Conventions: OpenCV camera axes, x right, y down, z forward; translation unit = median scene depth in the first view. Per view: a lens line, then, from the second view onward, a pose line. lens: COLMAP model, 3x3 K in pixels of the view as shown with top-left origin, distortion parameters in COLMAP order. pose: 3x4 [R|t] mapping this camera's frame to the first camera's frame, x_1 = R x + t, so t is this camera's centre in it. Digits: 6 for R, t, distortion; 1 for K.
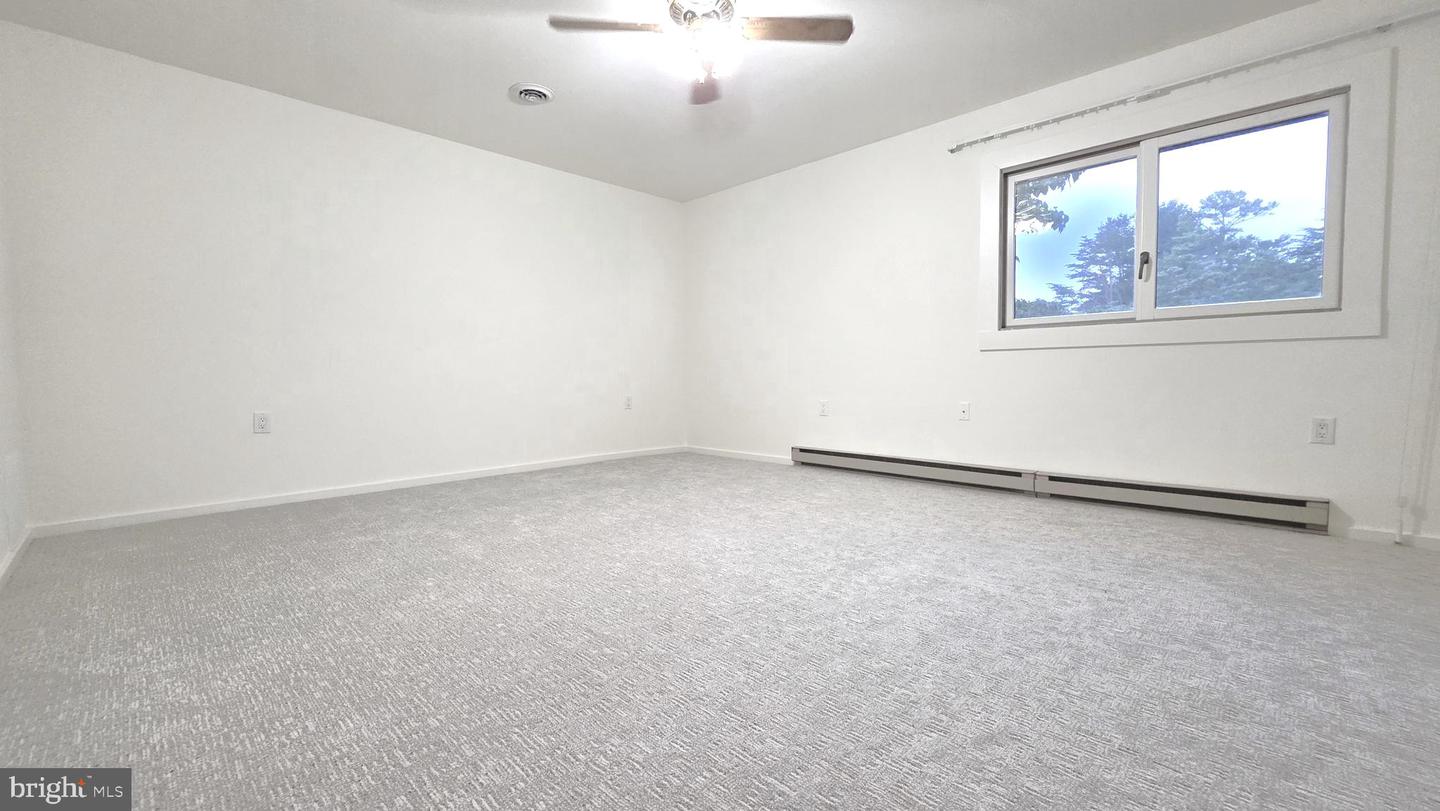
lens RADIAL K [[586.1, 0, 718.5], [0, 586.1, 401.8], [0, 0, 1]] dist [0.004824, 0.000033]
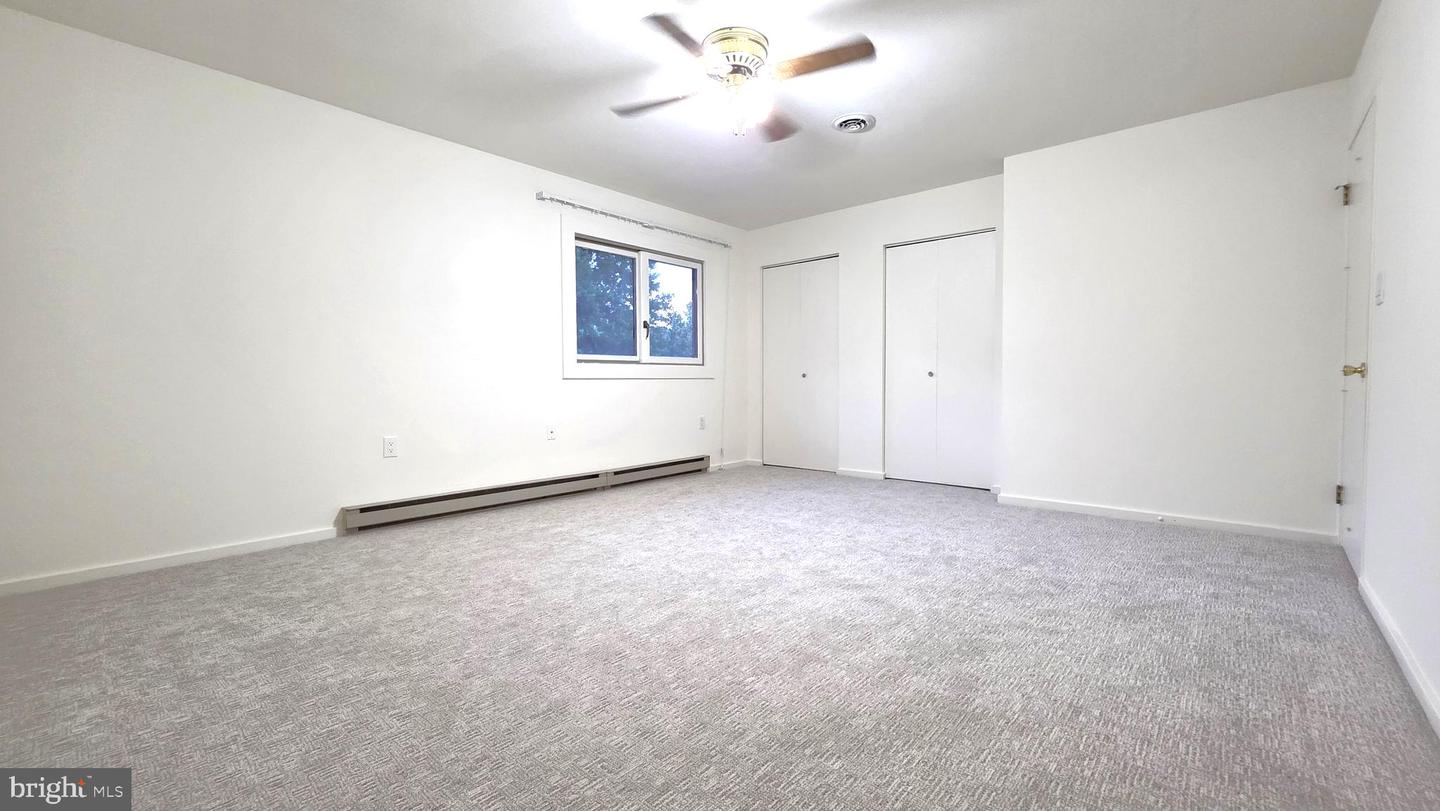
lens RADIAL K [[586.1, 0, 718.5], [0, 586.1, 401.8], [0, 0, 1]] dist [0.004824, 0.000033]
pose [[-0.054235, -0.005245, 0.998514, -0.849284], [0.076710, 0.997009, 0.009404, -0.030893], [-0.995577, 0.077106, -0.053670, 0.872207]]
